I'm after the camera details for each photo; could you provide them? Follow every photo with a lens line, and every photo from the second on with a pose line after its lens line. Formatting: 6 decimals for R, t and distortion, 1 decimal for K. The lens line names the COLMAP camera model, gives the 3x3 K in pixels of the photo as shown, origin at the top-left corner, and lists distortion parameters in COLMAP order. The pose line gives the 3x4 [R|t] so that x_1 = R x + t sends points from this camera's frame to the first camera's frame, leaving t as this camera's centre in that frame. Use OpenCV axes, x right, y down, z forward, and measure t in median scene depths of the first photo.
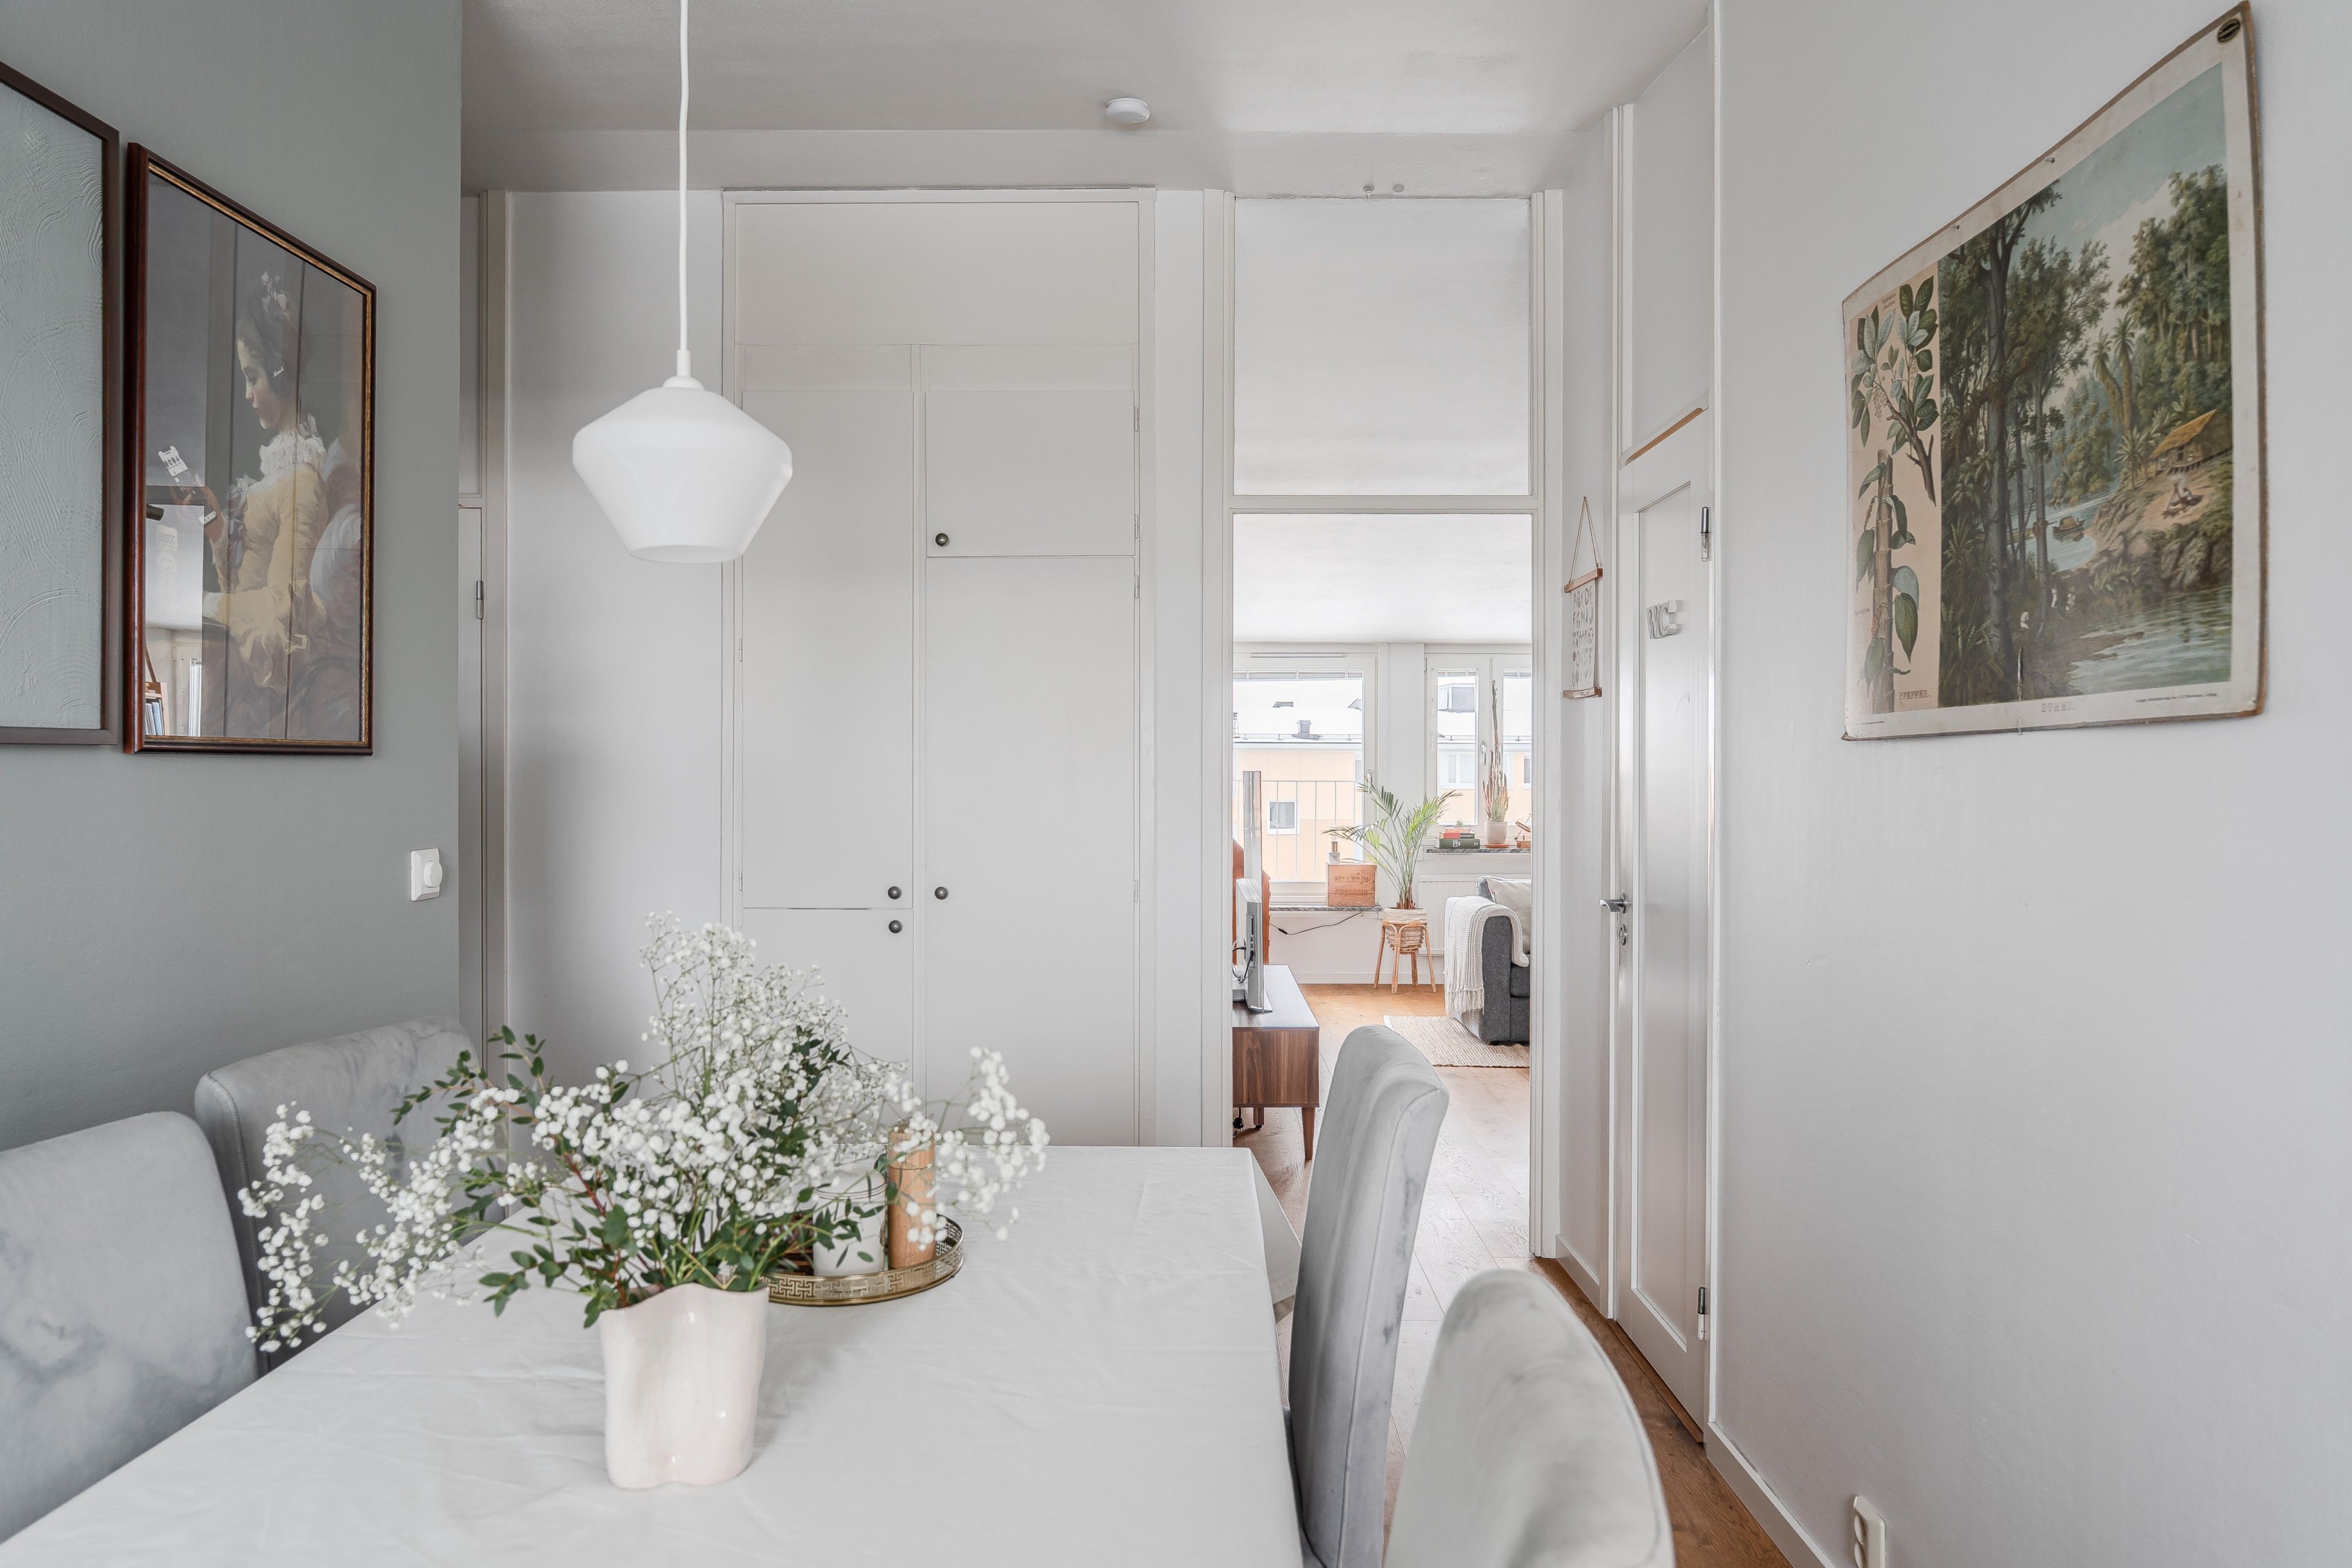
lens RADIAL K [[1545.0, 0, 1175.6], [0, 1545.0, 777.3], [0, 0, 1]] dist [-0.009706, 0.008550]
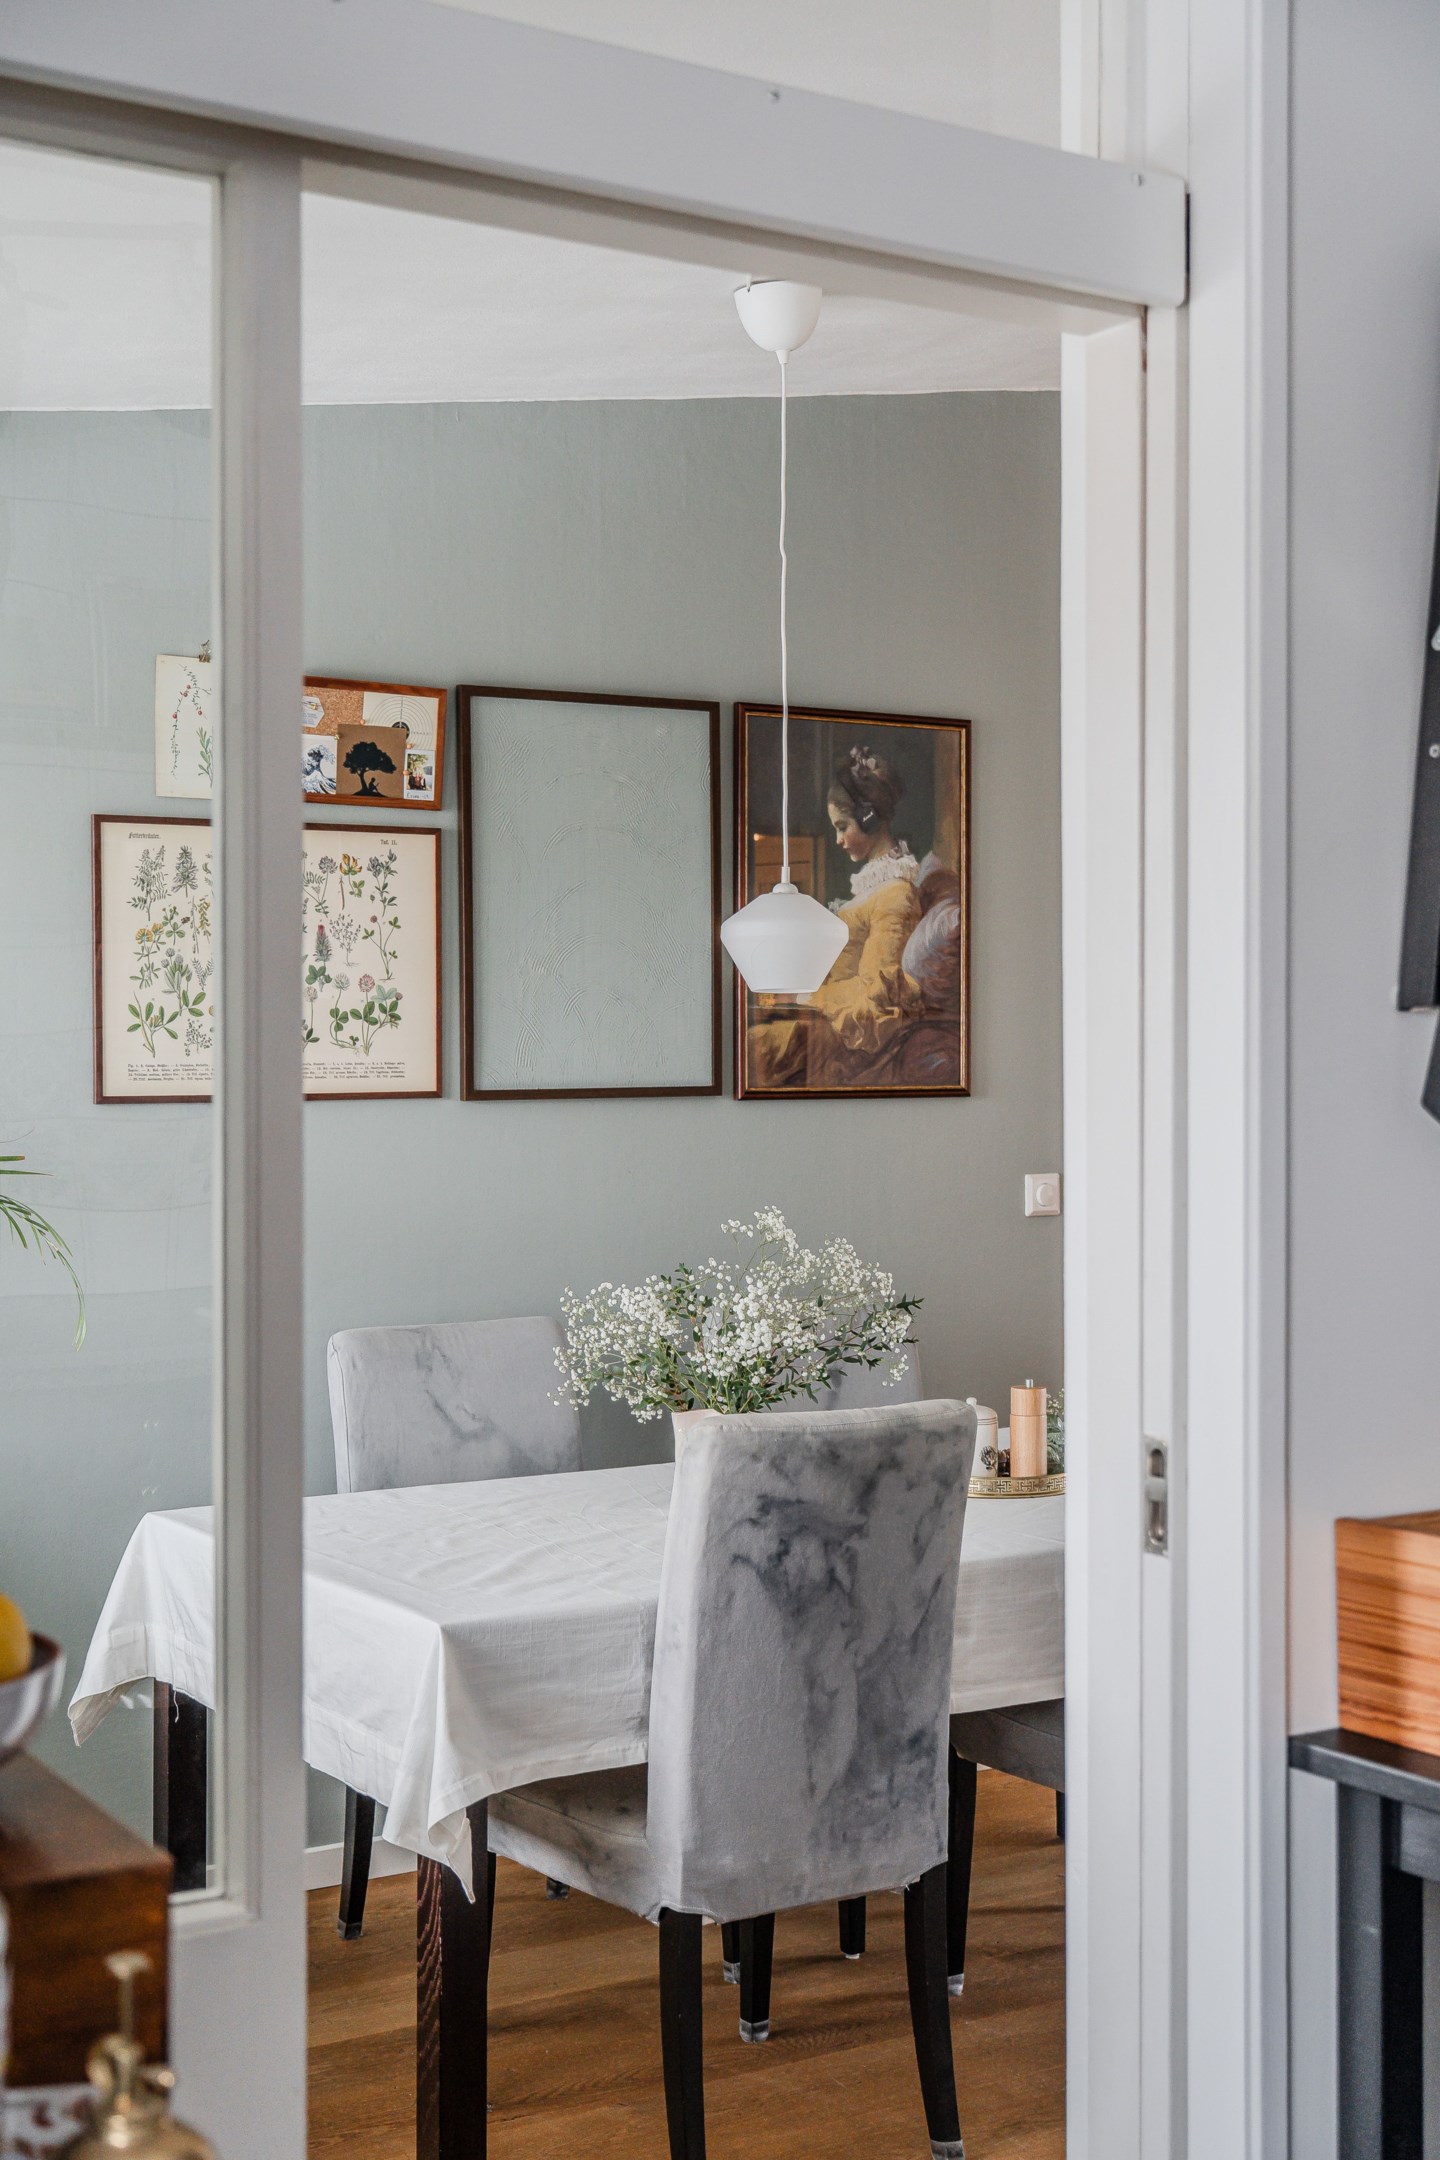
lens RADIAL K [[2820.9, 0, 713.2], [0, 2820.9, 1082.9], [0, 0, 1]] dist [0.017340, 0.000000]
pose [[0.534293, 0.005885, -0.845279, 1.511418], [-0.001057, 0.999980, 0.006294, -0.045411], [0.845298, -0.002469, 0.534289, -0.464909]]
